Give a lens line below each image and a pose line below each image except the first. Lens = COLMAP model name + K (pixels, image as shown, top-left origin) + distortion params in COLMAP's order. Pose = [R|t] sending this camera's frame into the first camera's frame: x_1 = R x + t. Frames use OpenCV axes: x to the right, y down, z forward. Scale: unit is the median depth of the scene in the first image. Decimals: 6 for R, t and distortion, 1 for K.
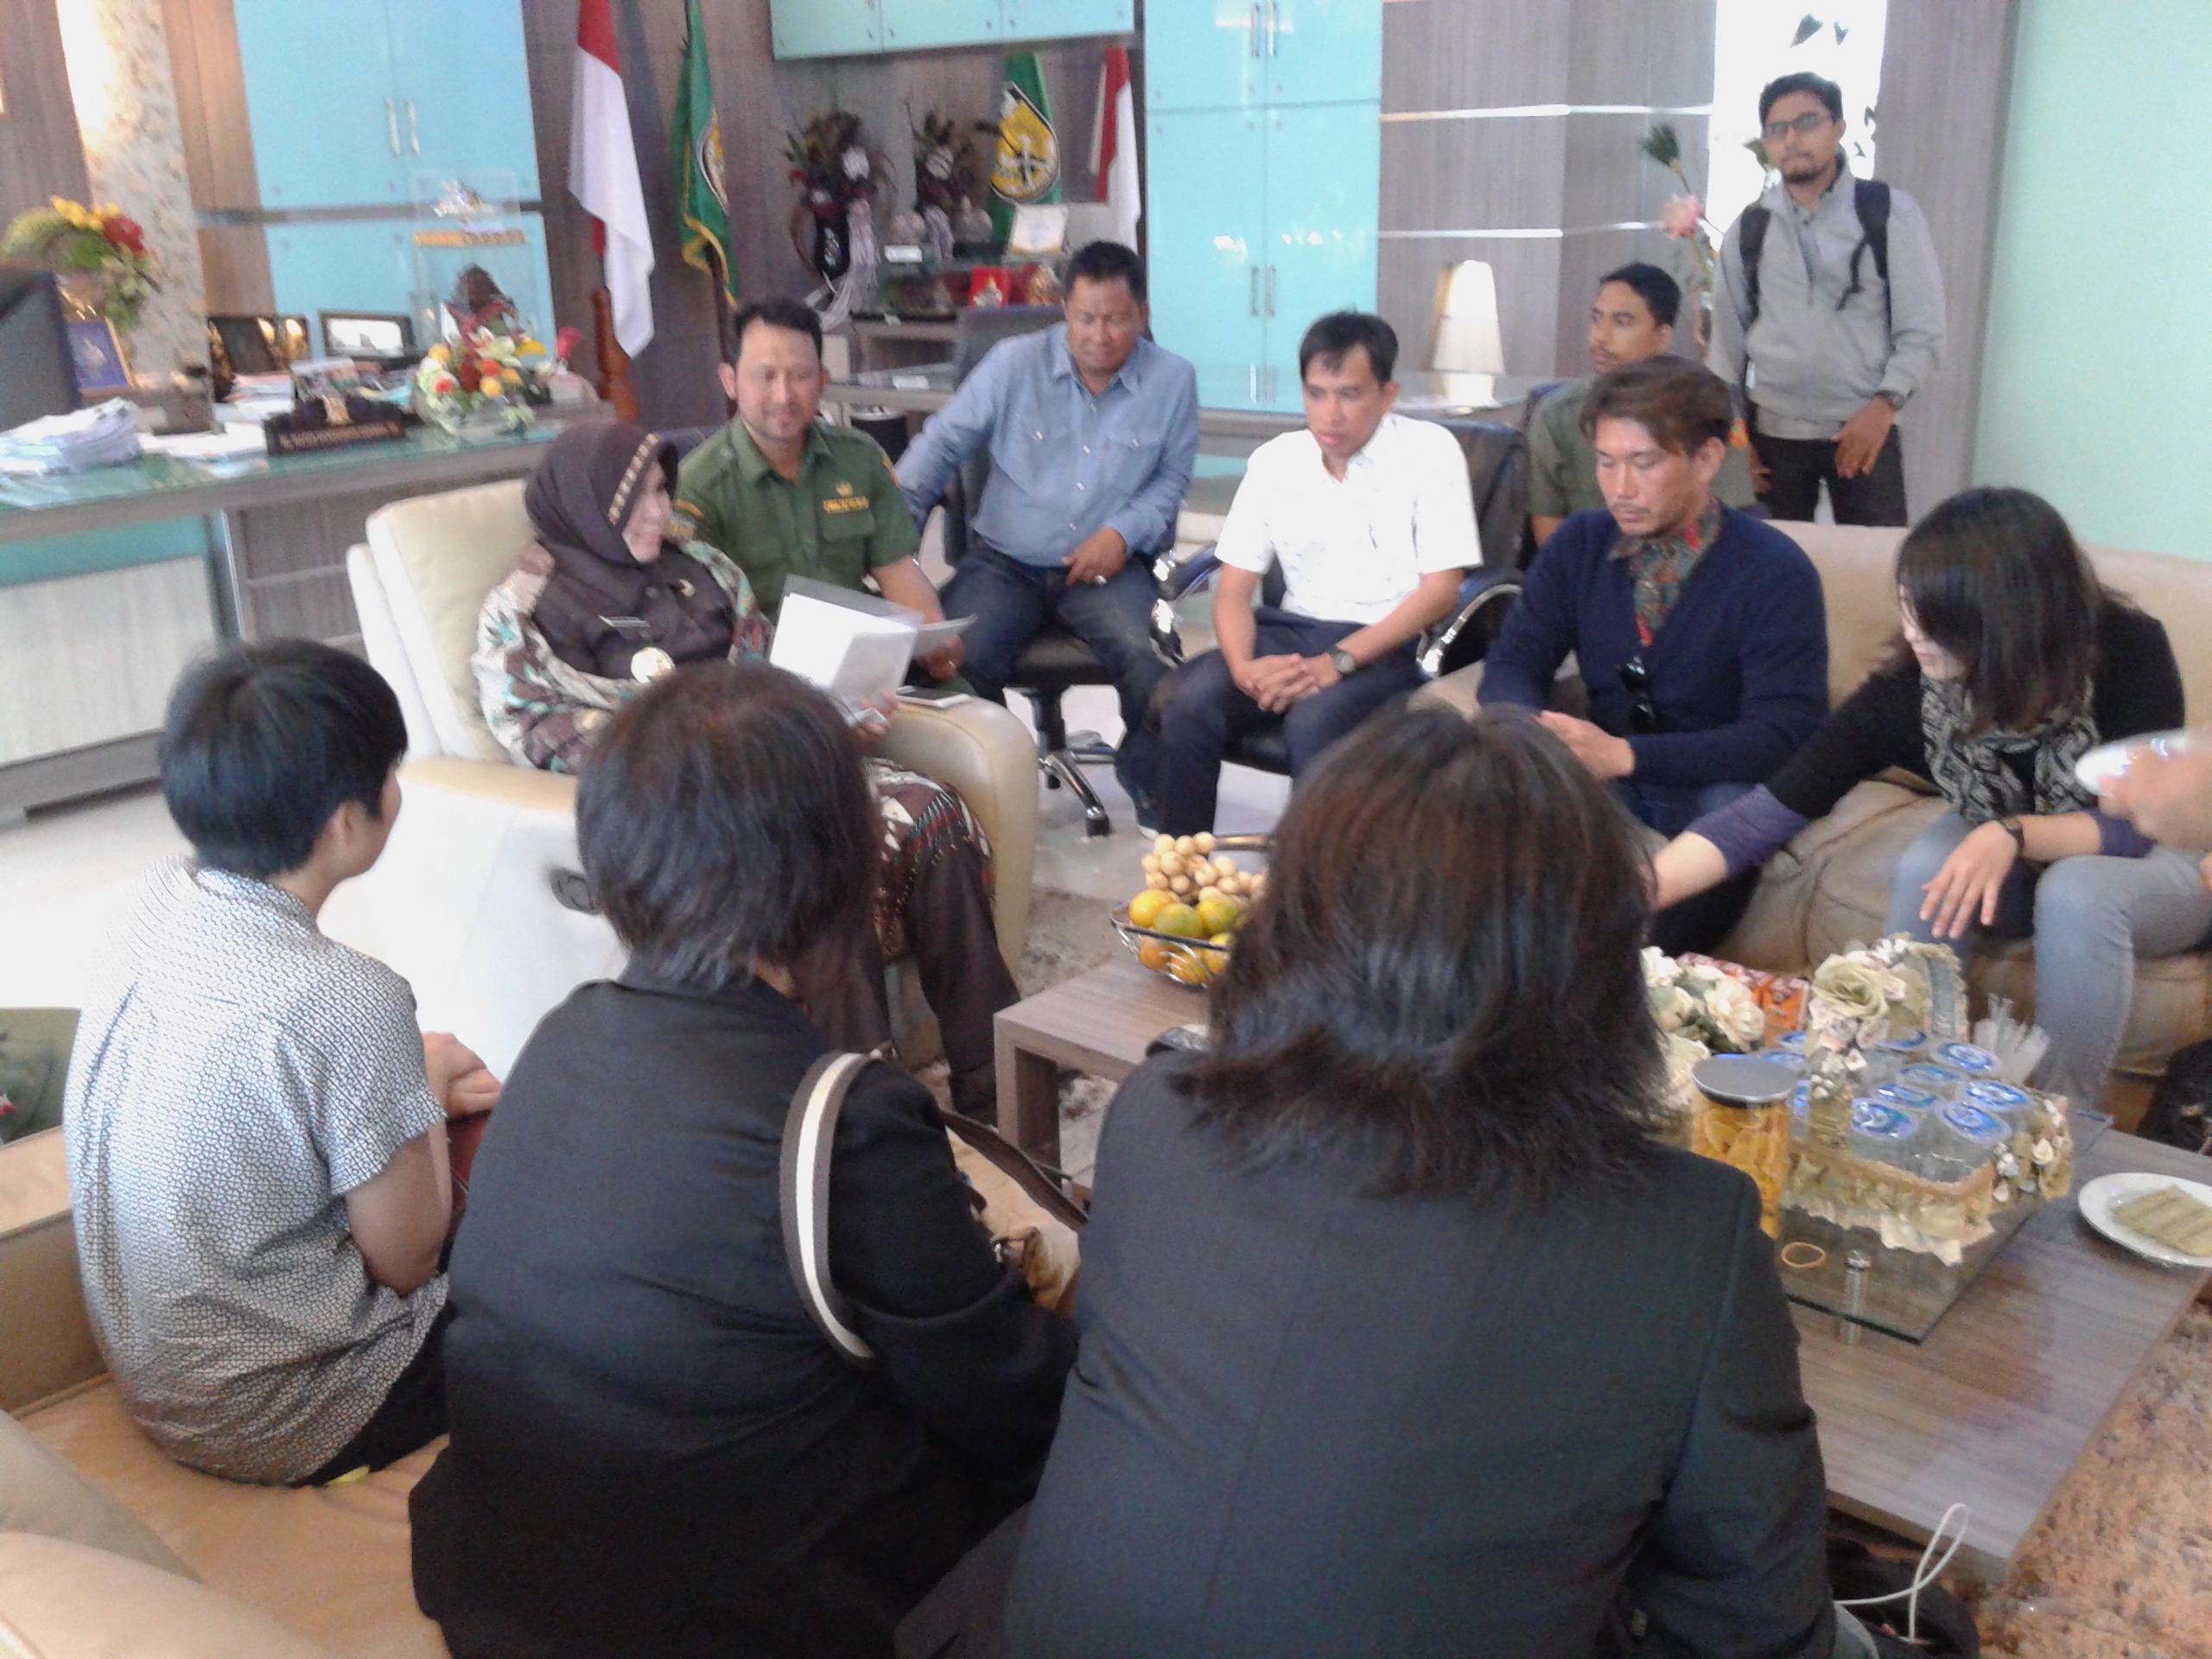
lens RADIAL K [[2012.6, 0, 1106.7], [0, 2012.6, 805.1], [0, 0, 1]] dist [0.077189, -0.171409]
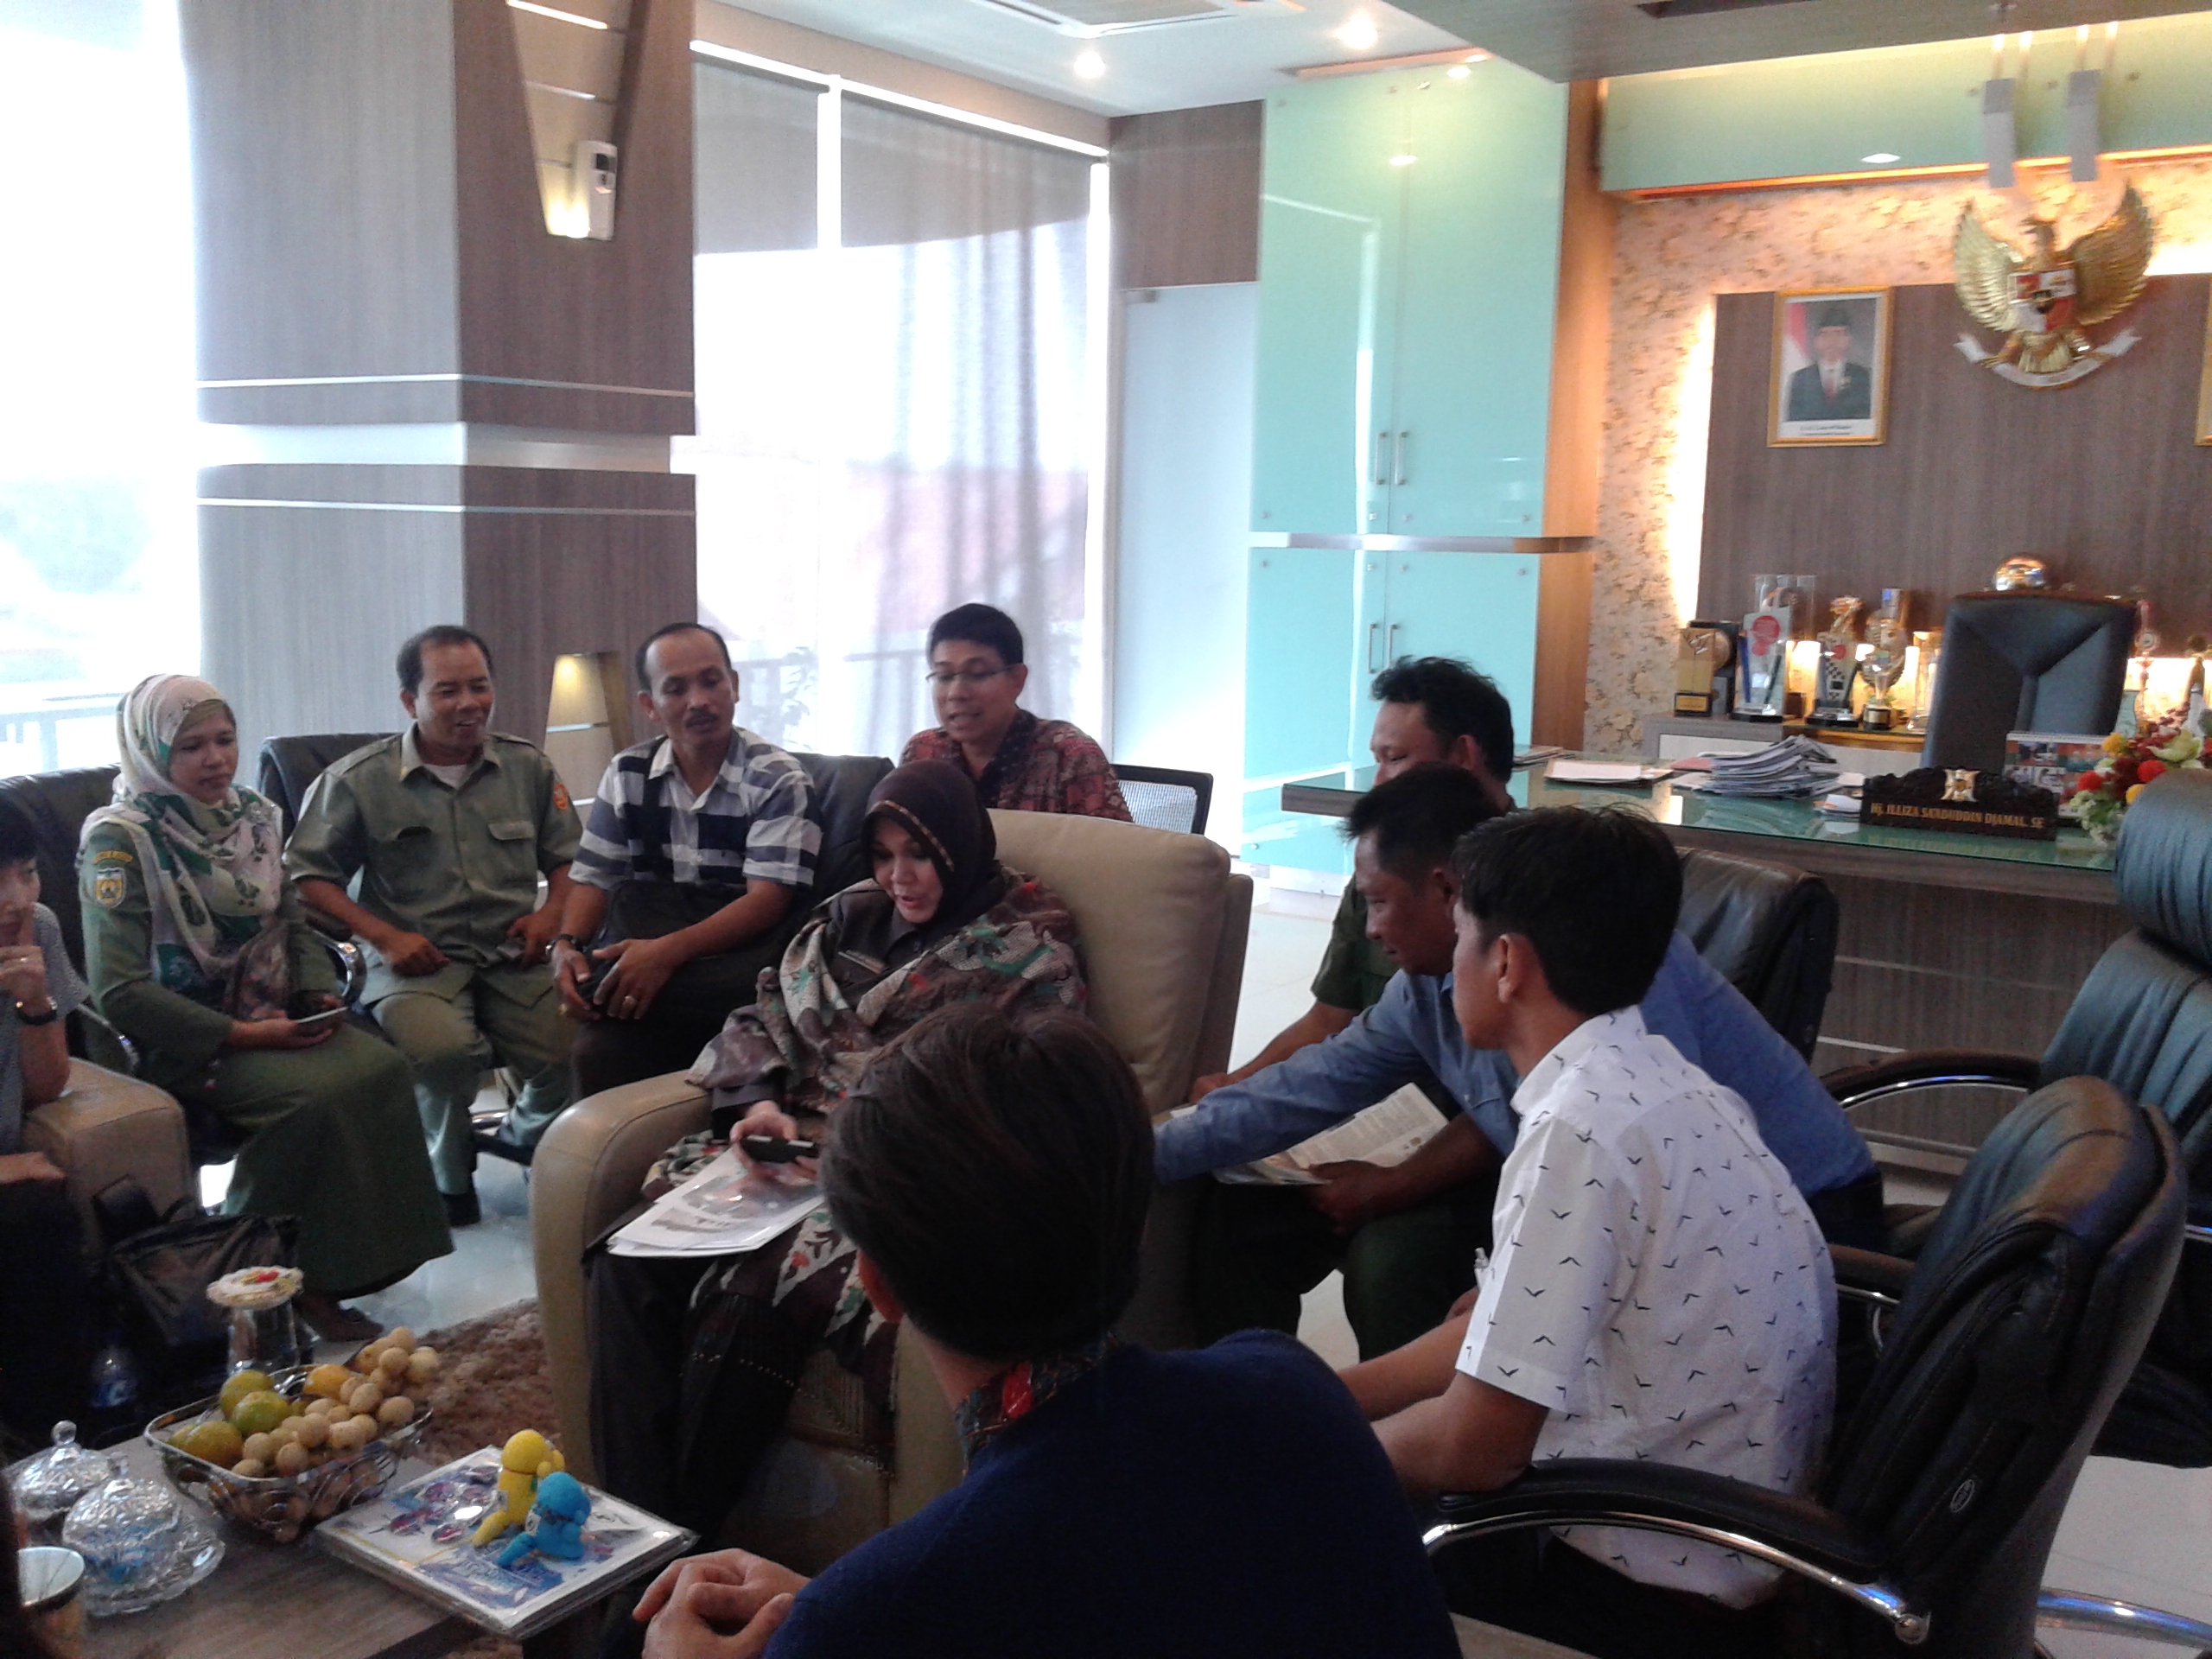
lens RADIAL K [[2011.5, 0, 1112.8], [0, 2011.5, 806.2], [0, 0, 1]] dist [0.113787, -0.258640]
pose [[0.072251, 0.171685, -0.982499, 0.331650], [-0.319431, 0.937170, 0.140273, -0.156732], [0.944851, 0.303706, 0.122553, 0.467487]]
